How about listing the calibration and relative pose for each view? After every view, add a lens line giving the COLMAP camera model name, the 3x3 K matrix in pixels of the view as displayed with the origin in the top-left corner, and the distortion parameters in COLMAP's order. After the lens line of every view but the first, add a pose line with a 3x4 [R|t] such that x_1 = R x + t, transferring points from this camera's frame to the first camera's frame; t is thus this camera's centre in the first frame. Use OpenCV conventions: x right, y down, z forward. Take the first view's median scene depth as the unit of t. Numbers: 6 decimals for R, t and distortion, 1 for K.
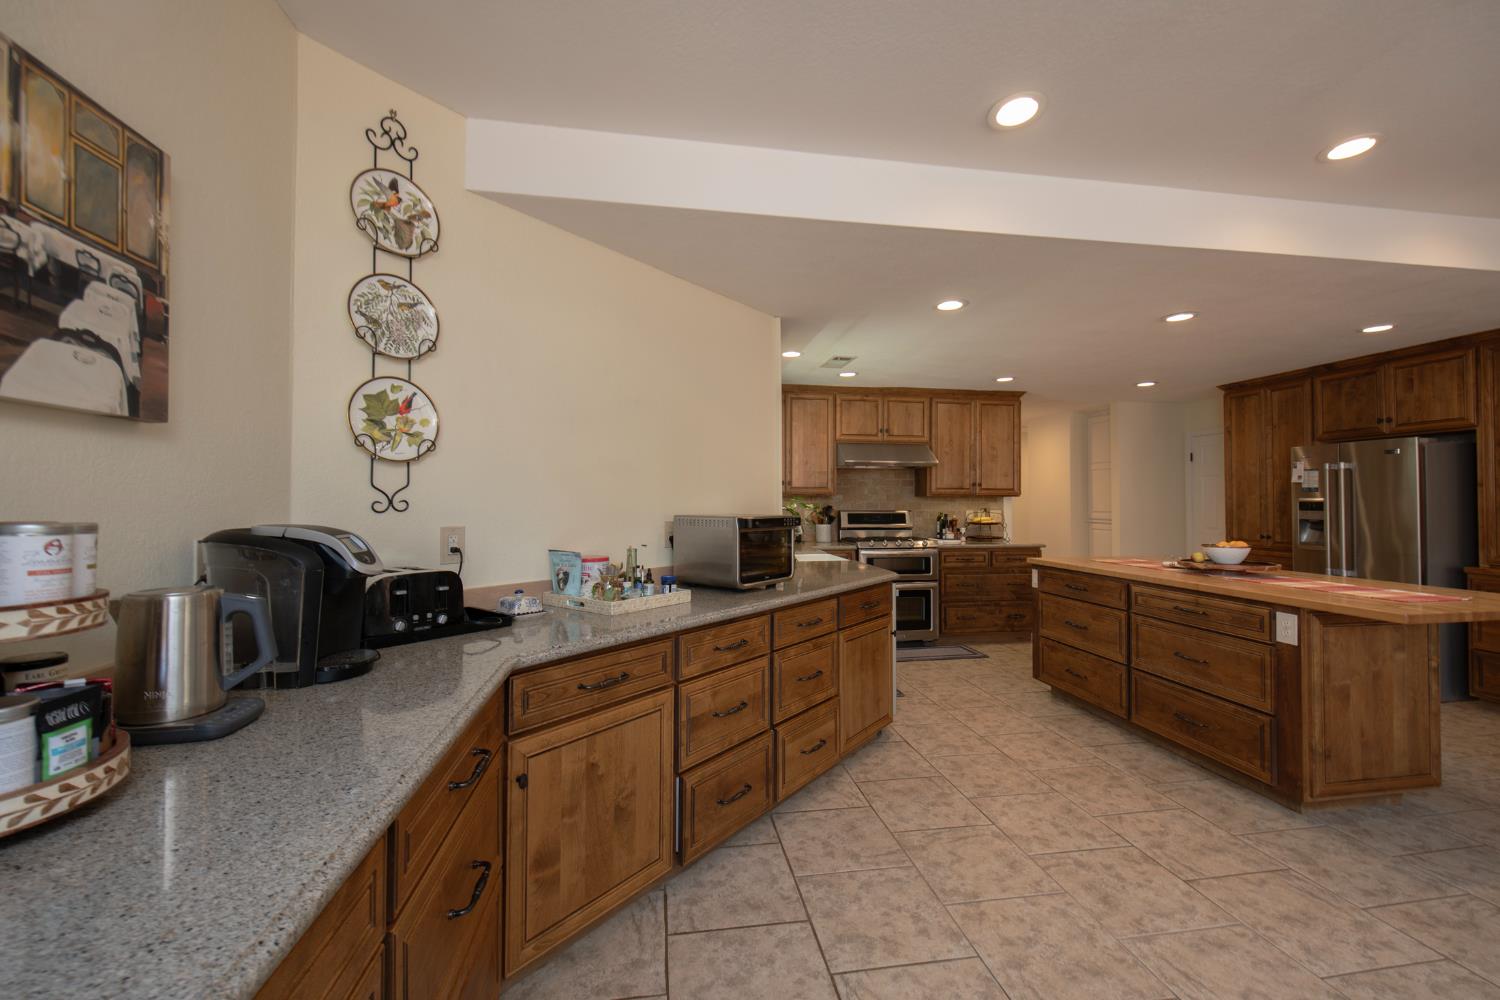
lens RADIAL K [[605.7, 0, 741.4], [0, 605.7, 493.5], [0, 0, 1]] dist [-0.008179, 0.000249]
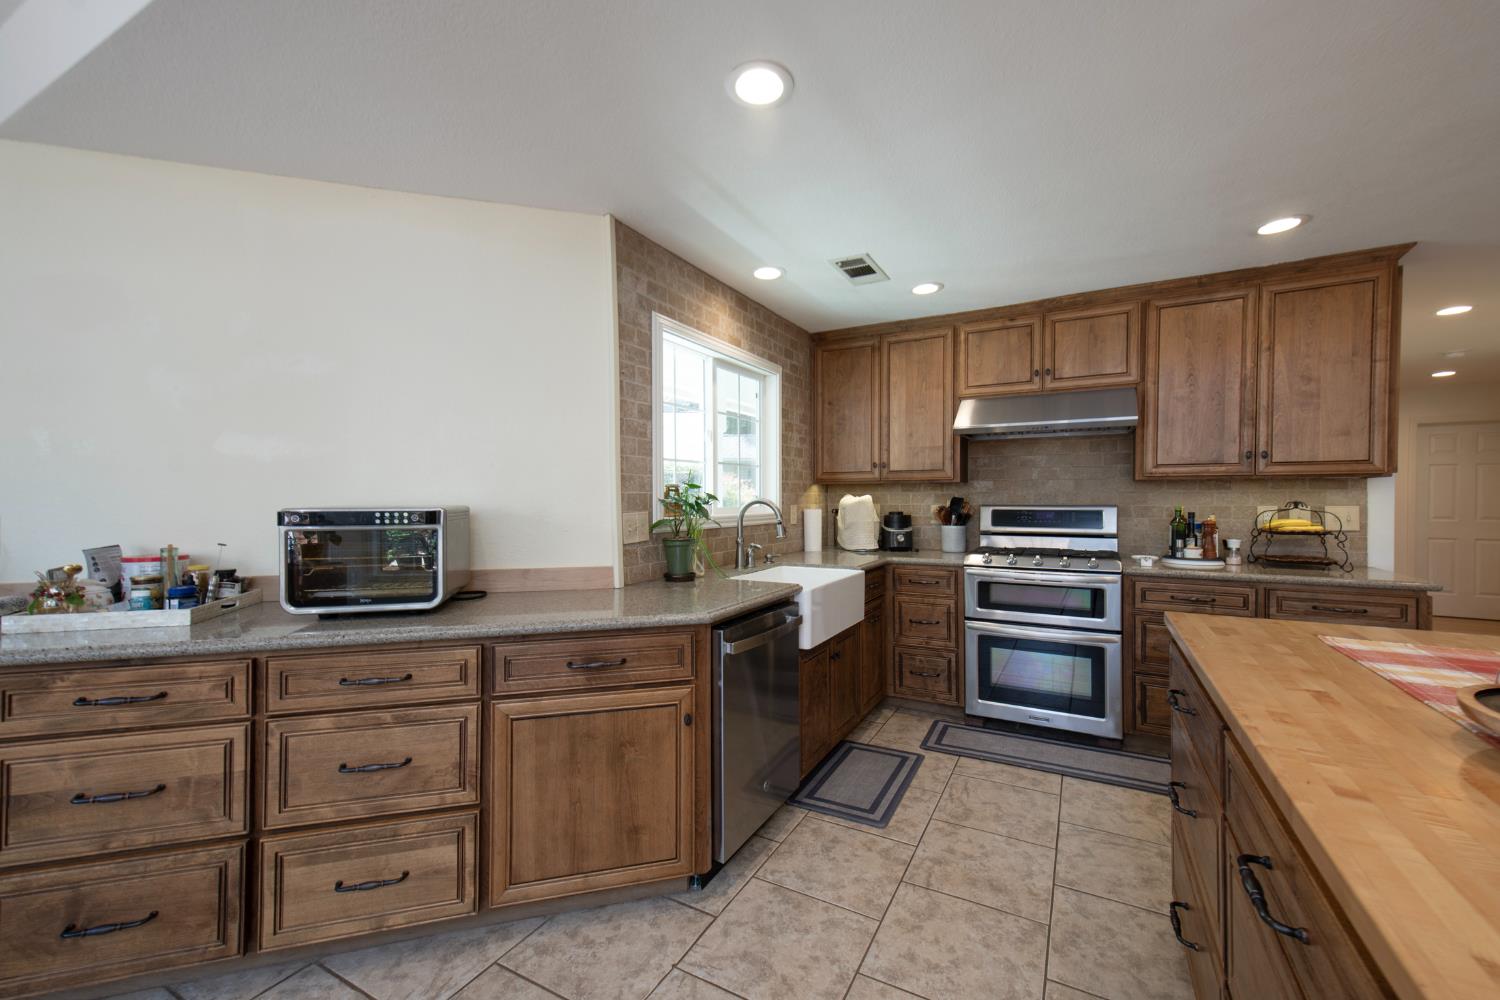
lens RADIAL K [[605.7, 0, 740.6], [0, 605.7, 495.1], [0, 0, 1]] dist [-0.008179, 0.000249]
pose [[0.789681, -0.006544, -0.613483, 0.752732], [0.011337, 0.999928, 0.003927, 0.025401], [0.613413, -0.010057, 0.789698, 0.704922]]
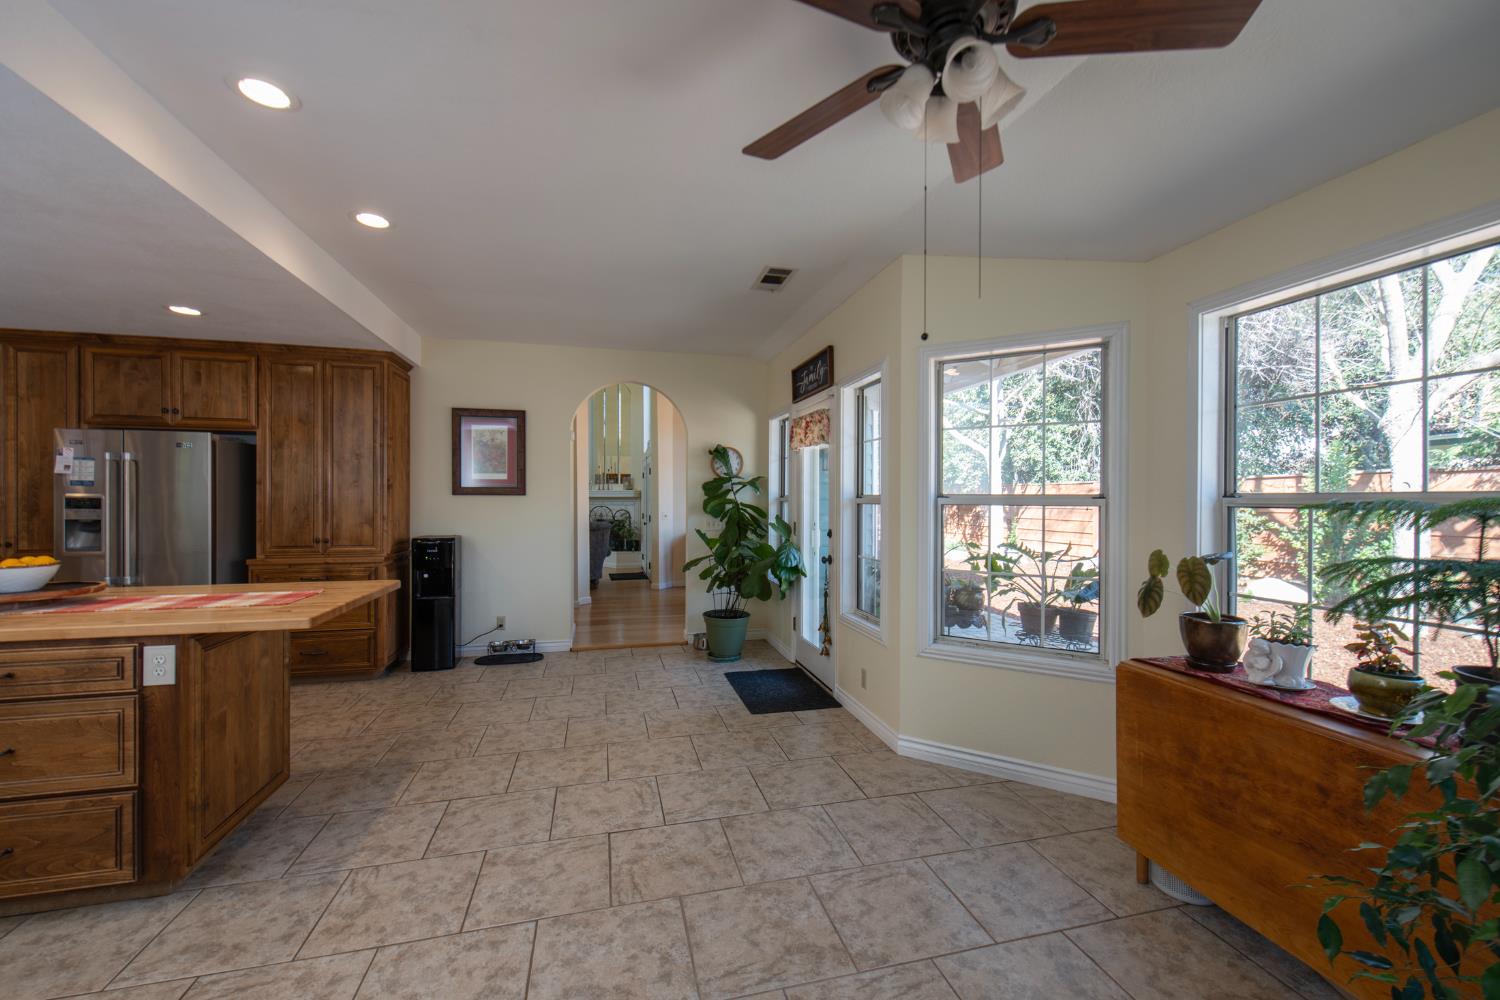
lens RADIAL K [[605.7, 0, 764.9], [0, 605.7, 498.9], [0, 0, 1]] dist [-0.008179, 0.000249]
pose [[-0.113508, -0.001550, 0.993536, 0.056015], [-0.015487, 0.999880, -0.000209, 0.001389], [-0.993416, -0.015411, -0.113519, 0.291732]]
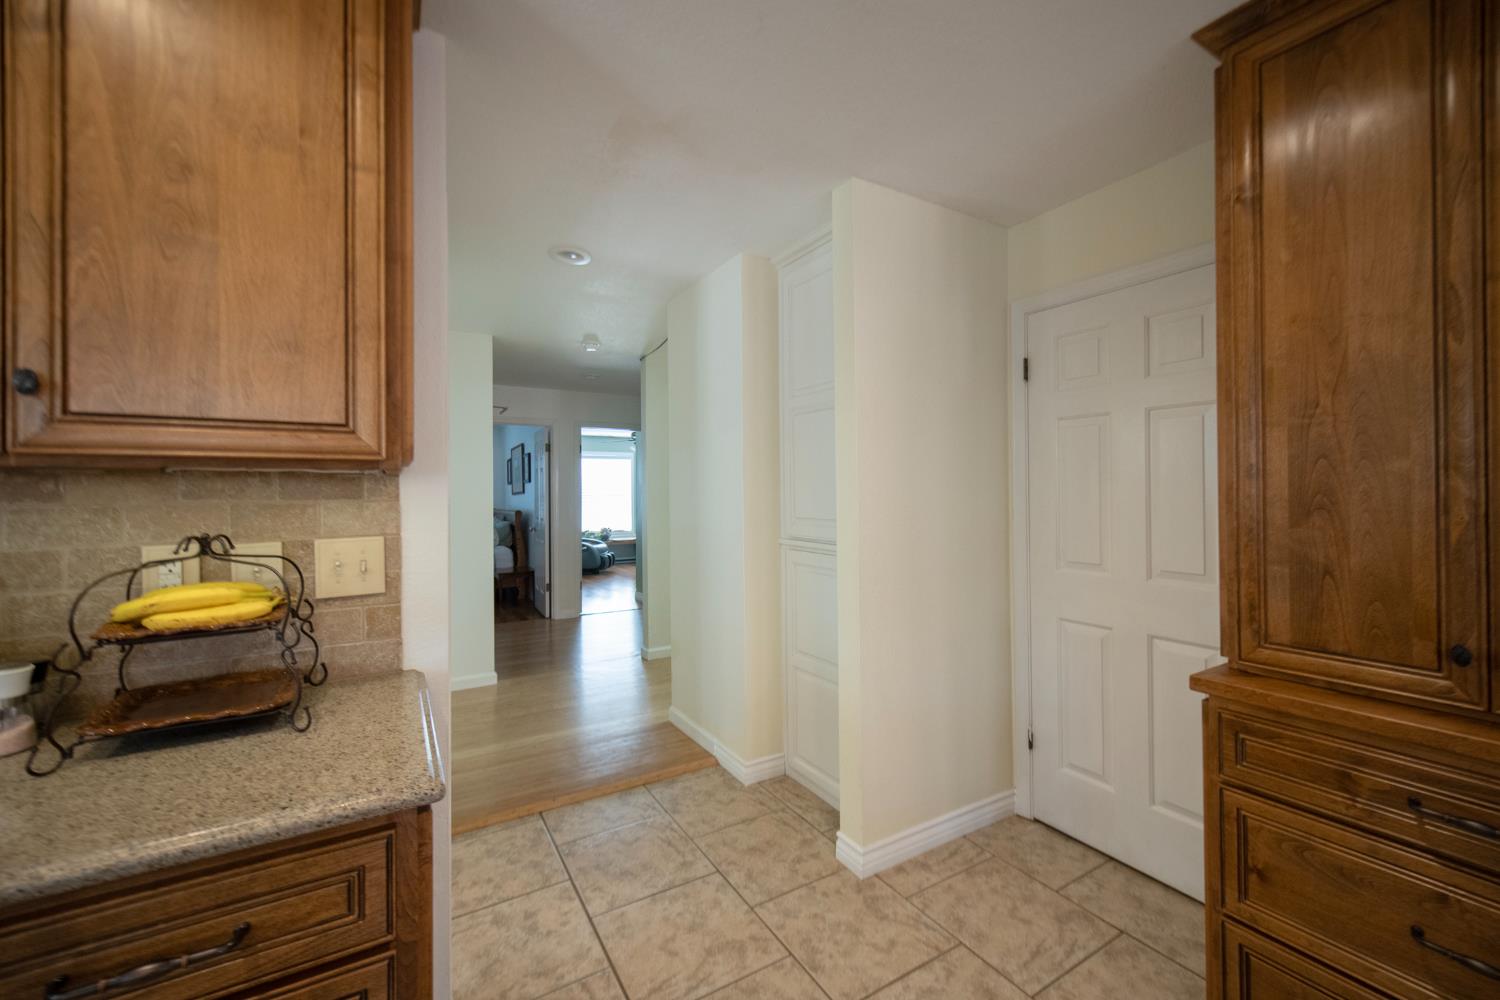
lens RADIAL K [[605.7, 0, 744.9], [0, 605.7, 496.6], [0, 0, 1]] dist [-0.008179, 0.000249]
pose [[0.924661, -0.013989, 0.380534, 1.048155], [0.006110, 0.999741, 0.021906, 0.021205], [-0.380742, -0.017930, 0.924507, 1.677082]]
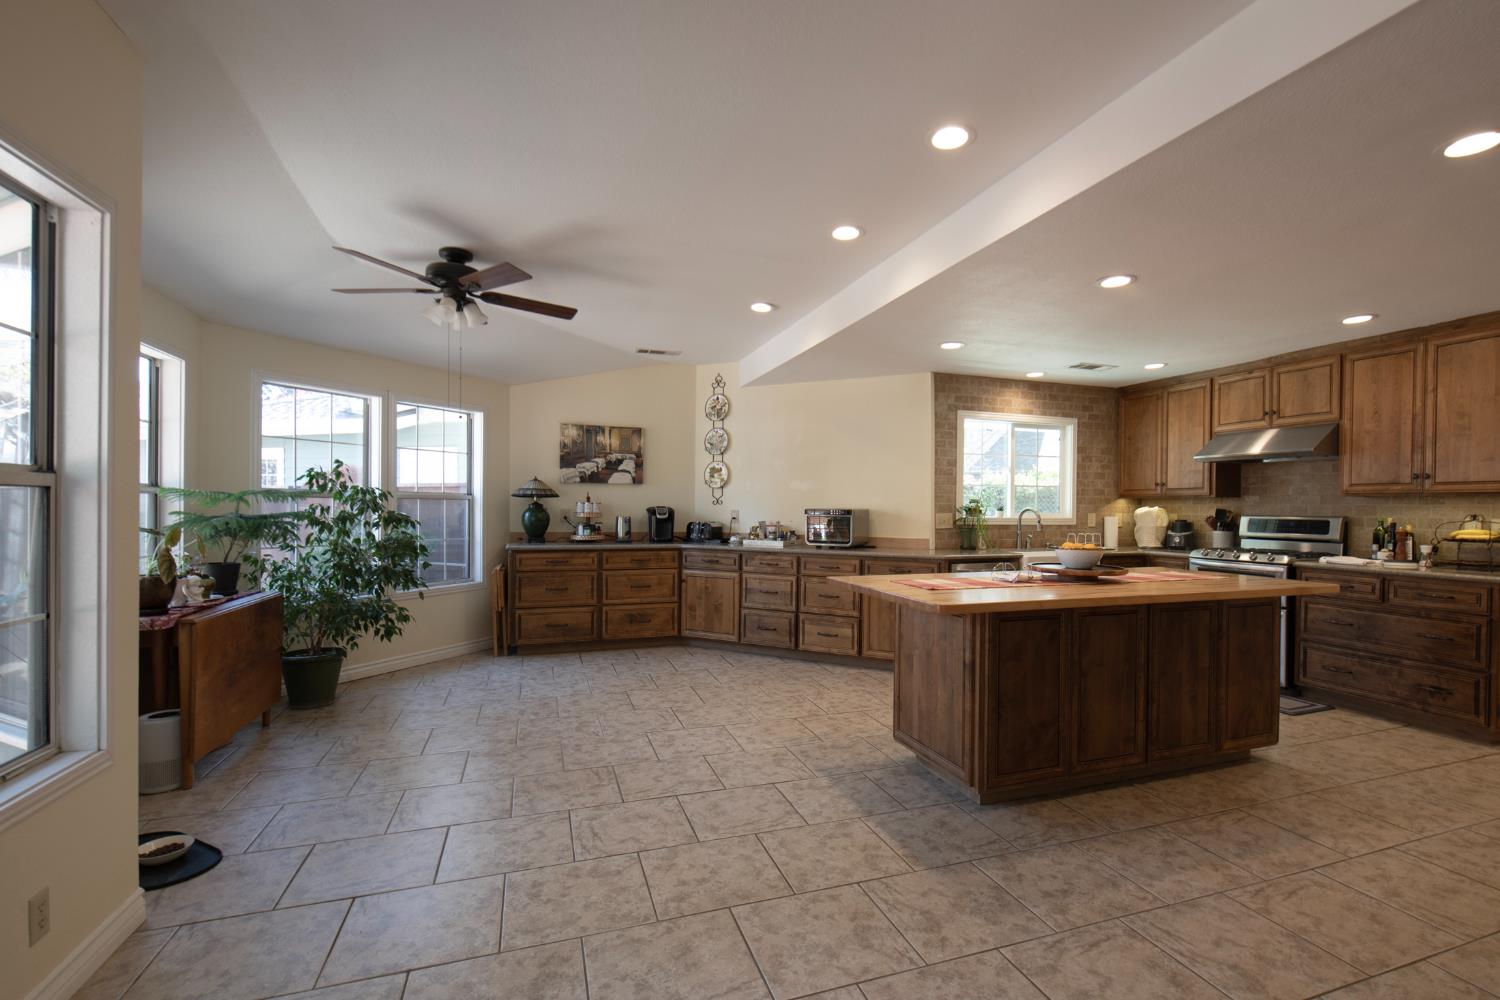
lens RADIAL K [[676.4, 0, 797.8], [0, 676.4, 513.5], [0, 0, 1]] dist [0.010315, -0.000710]
pose [[0.217240, 0.011316, -0.976053, 1.980604], [0.005044, 0.999906, 0.012716, 0.023751], [0.976105, -0.007685, 0.217163, 0.443790]]
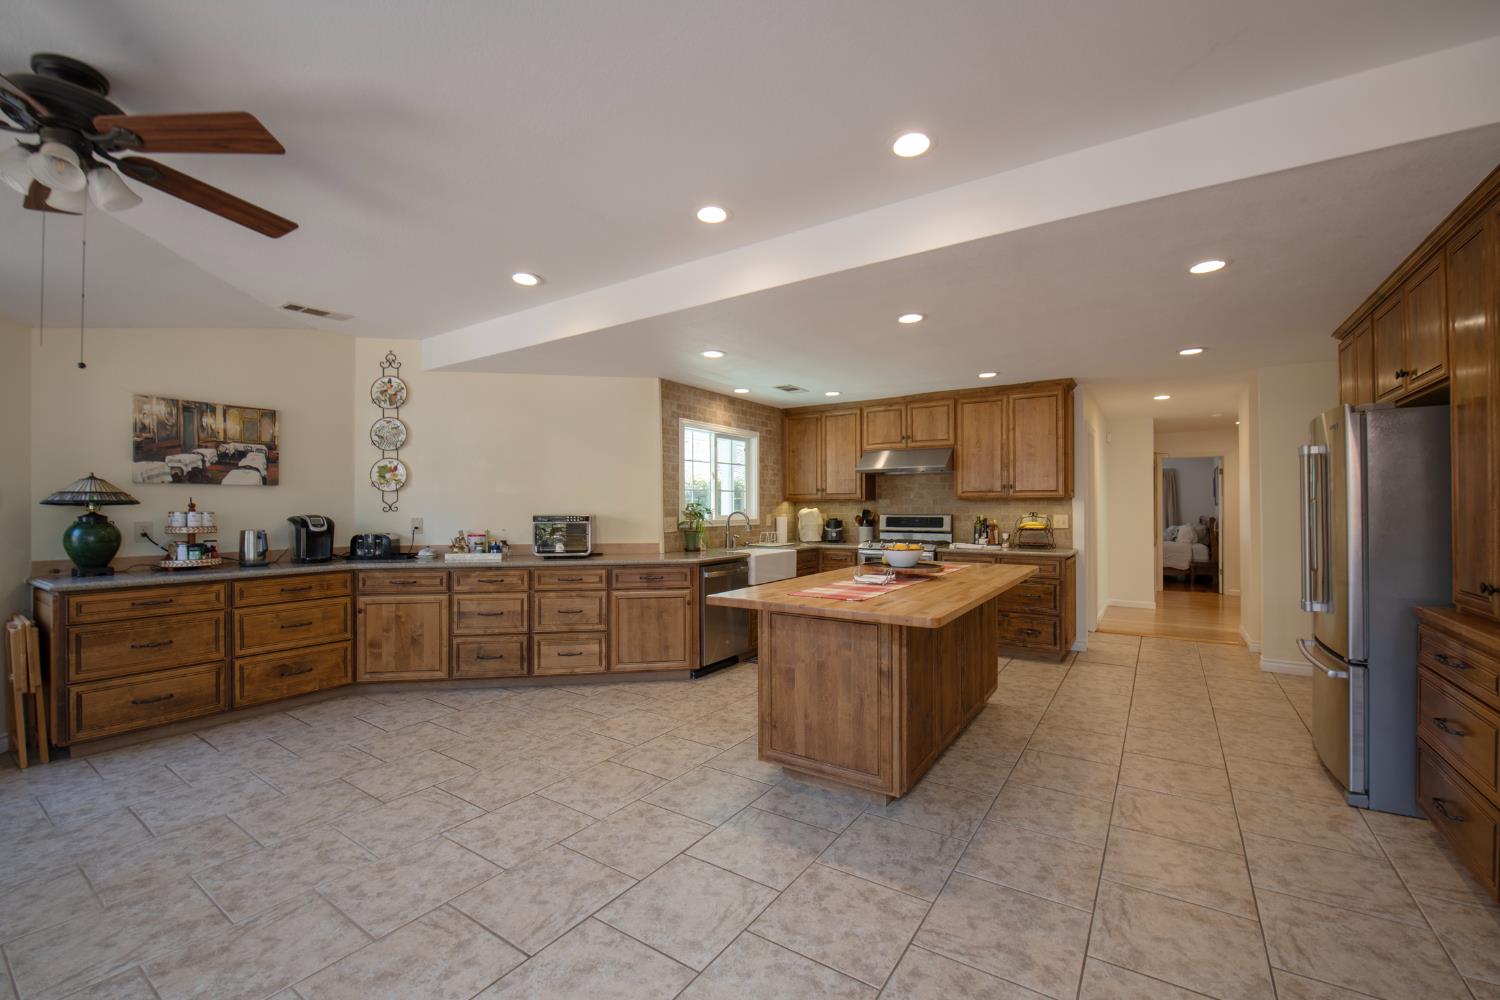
lens RADIAL K [[605.7, 0, 747.2], [0, 605.7, 503.3], [0, 0, 1]] dist [-0.008179, 0.000249]
pose [[0.737434, -0.007685, -0.675376, 1.514294], [0.013195, 0.999908, 0.003031, 0.005559], [0.675291, -0.011147, 0.737468, 0.101968]]
